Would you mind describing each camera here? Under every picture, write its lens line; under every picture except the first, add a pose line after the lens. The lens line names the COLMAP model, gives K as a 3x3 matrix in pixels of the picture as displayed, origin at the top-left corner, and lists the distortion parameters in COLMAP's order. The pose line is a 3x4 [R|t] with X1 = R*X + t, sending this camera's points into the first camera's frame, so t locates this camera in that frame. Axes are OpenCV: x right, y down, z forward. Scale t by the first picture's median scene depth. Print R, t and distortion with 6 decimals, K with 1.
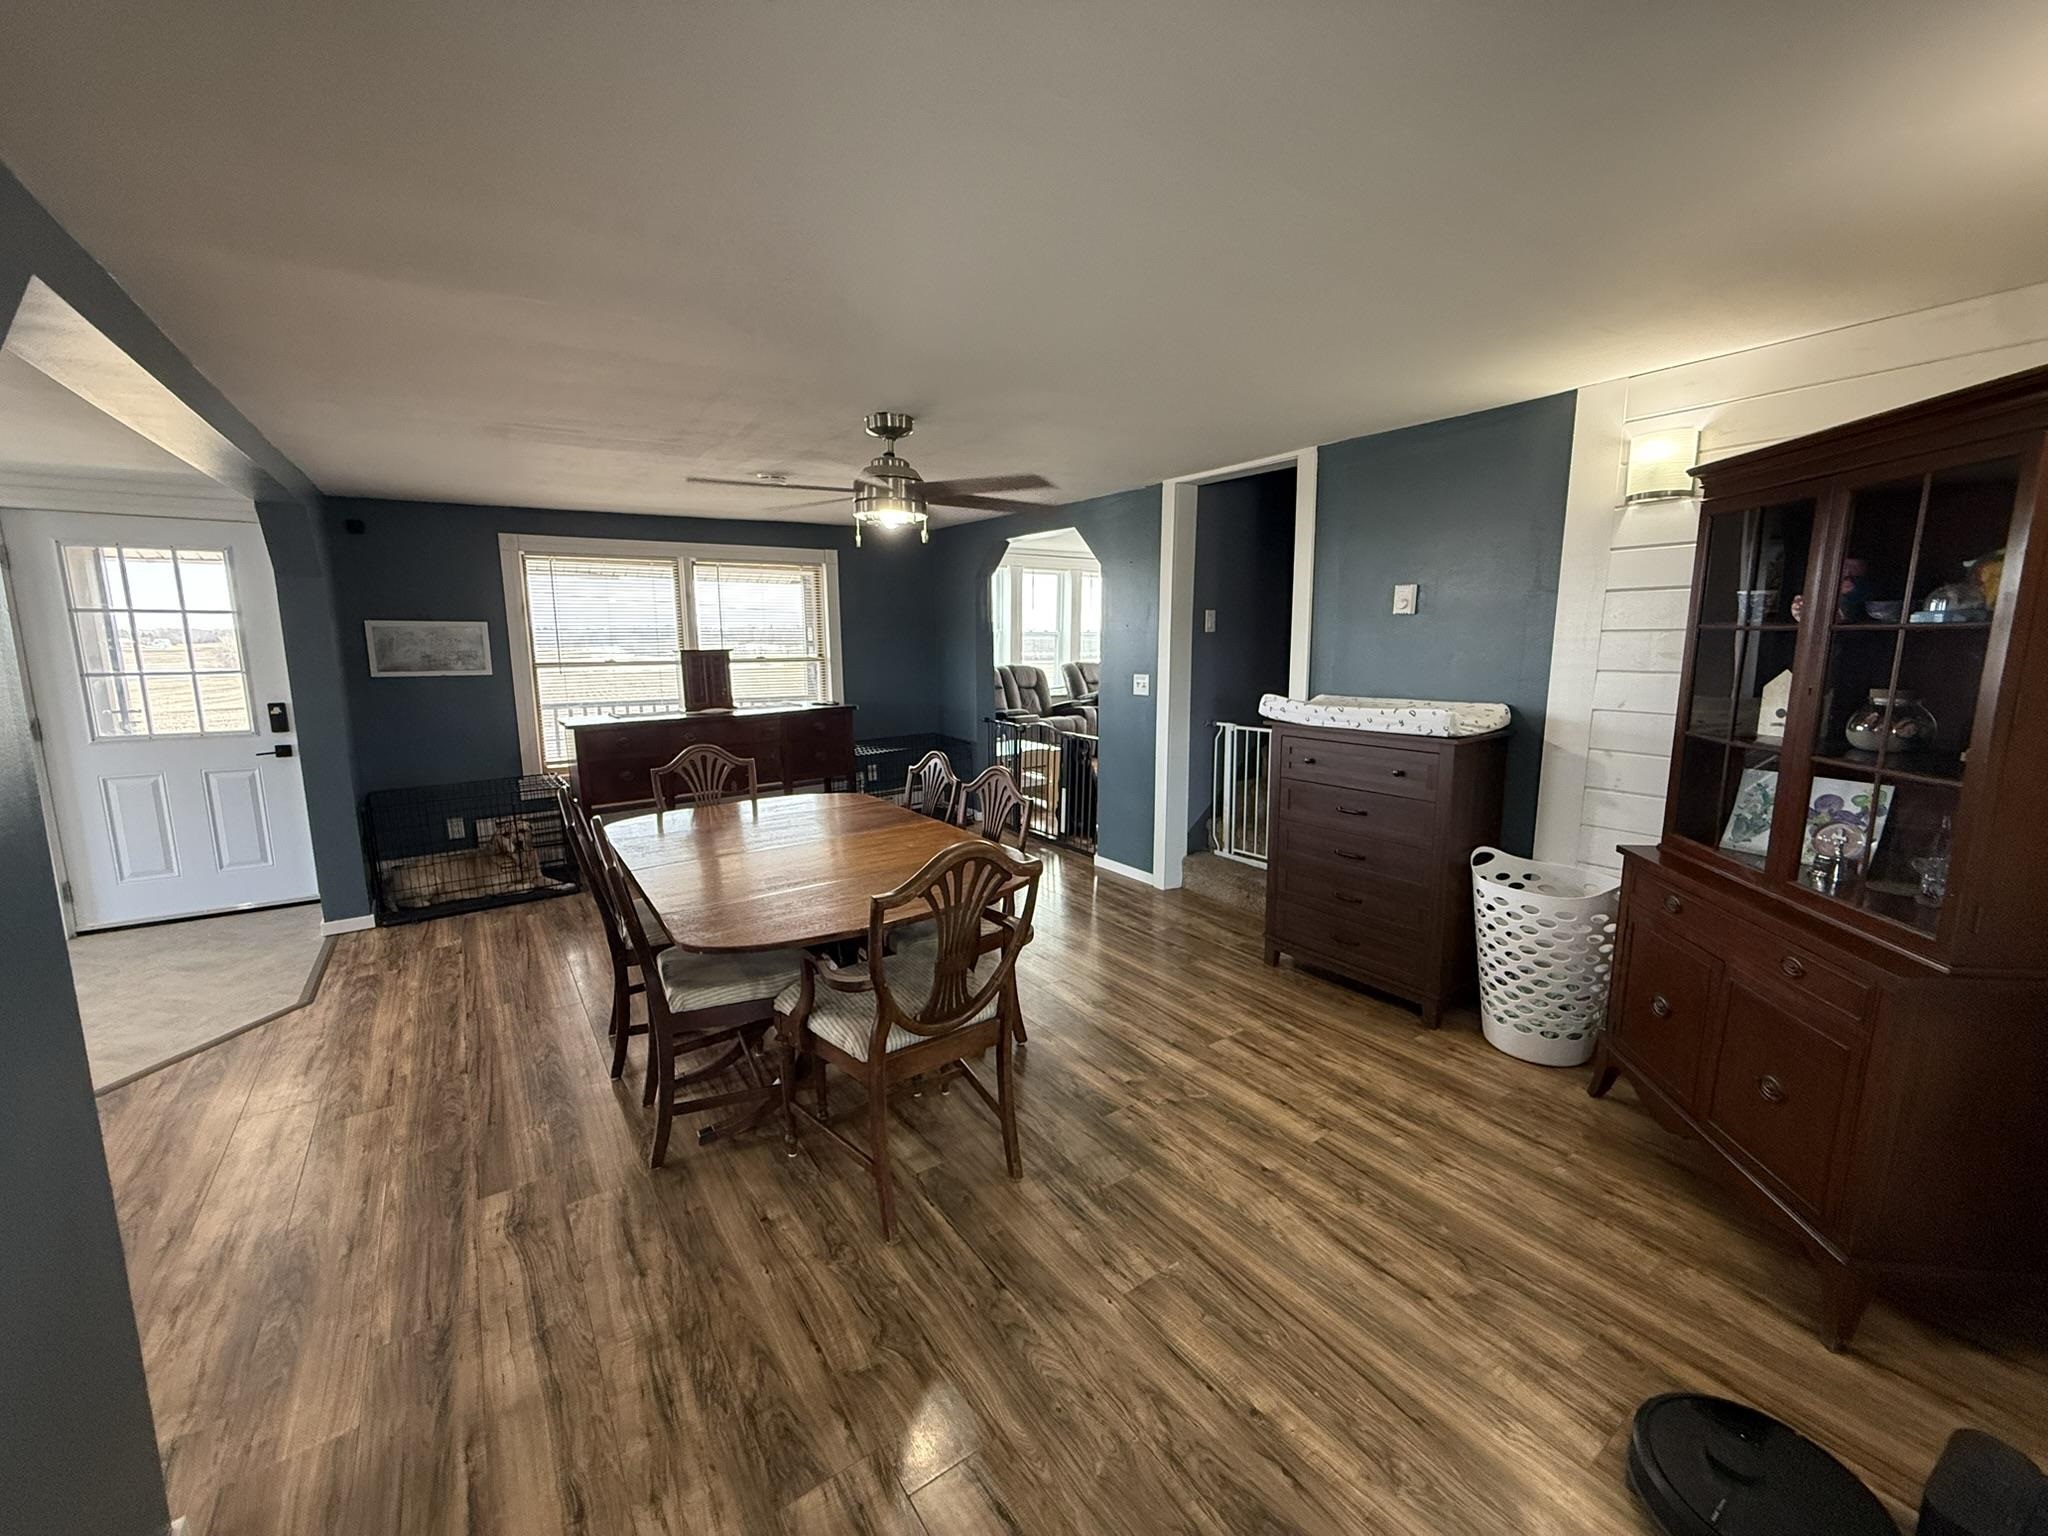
lens RADIAL K [[814.8, 0, 1030.8], [0, 814.8, 775.7], [0, 0, 1]] dist [0.000159, 0.000025]
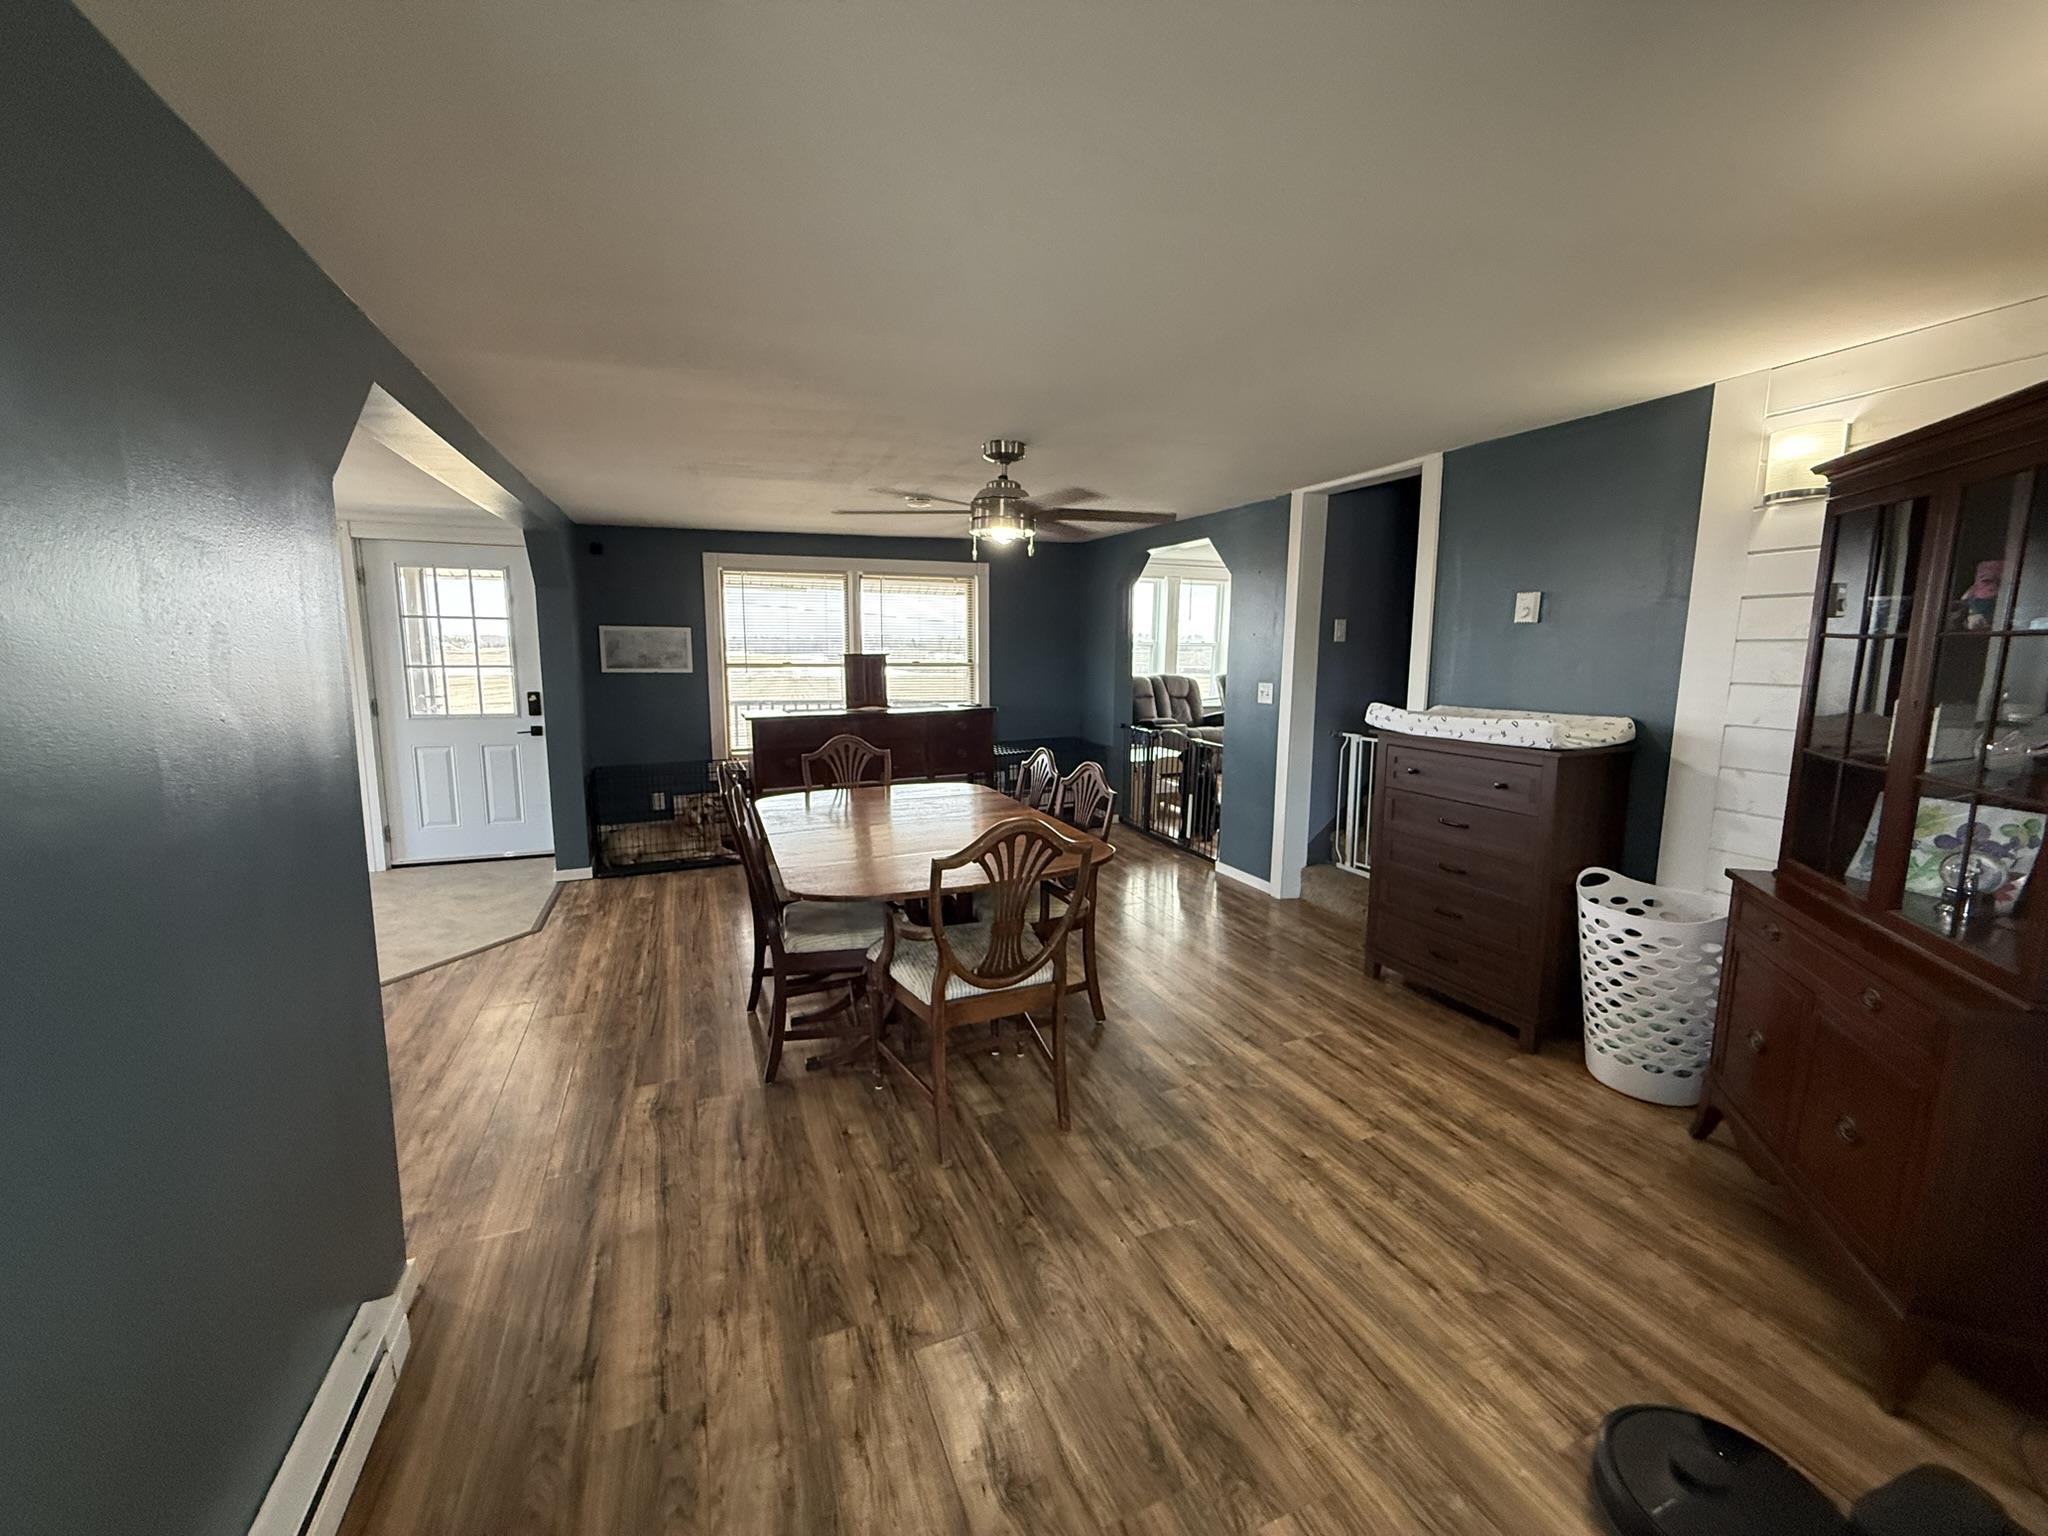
lens RADIAL K [[814.8, 0, 1029.8], [0, 814.8, 775.9], [0, 0, 1]] dist [0.000159, 0.000025]
pose [[0.976586, 0.043438, -0.210694, 0.118451], [-0.046326, 0.998888, -0.008789, 0.021755], [0.210078, 0.018344, 0.977513, -0.075459]]
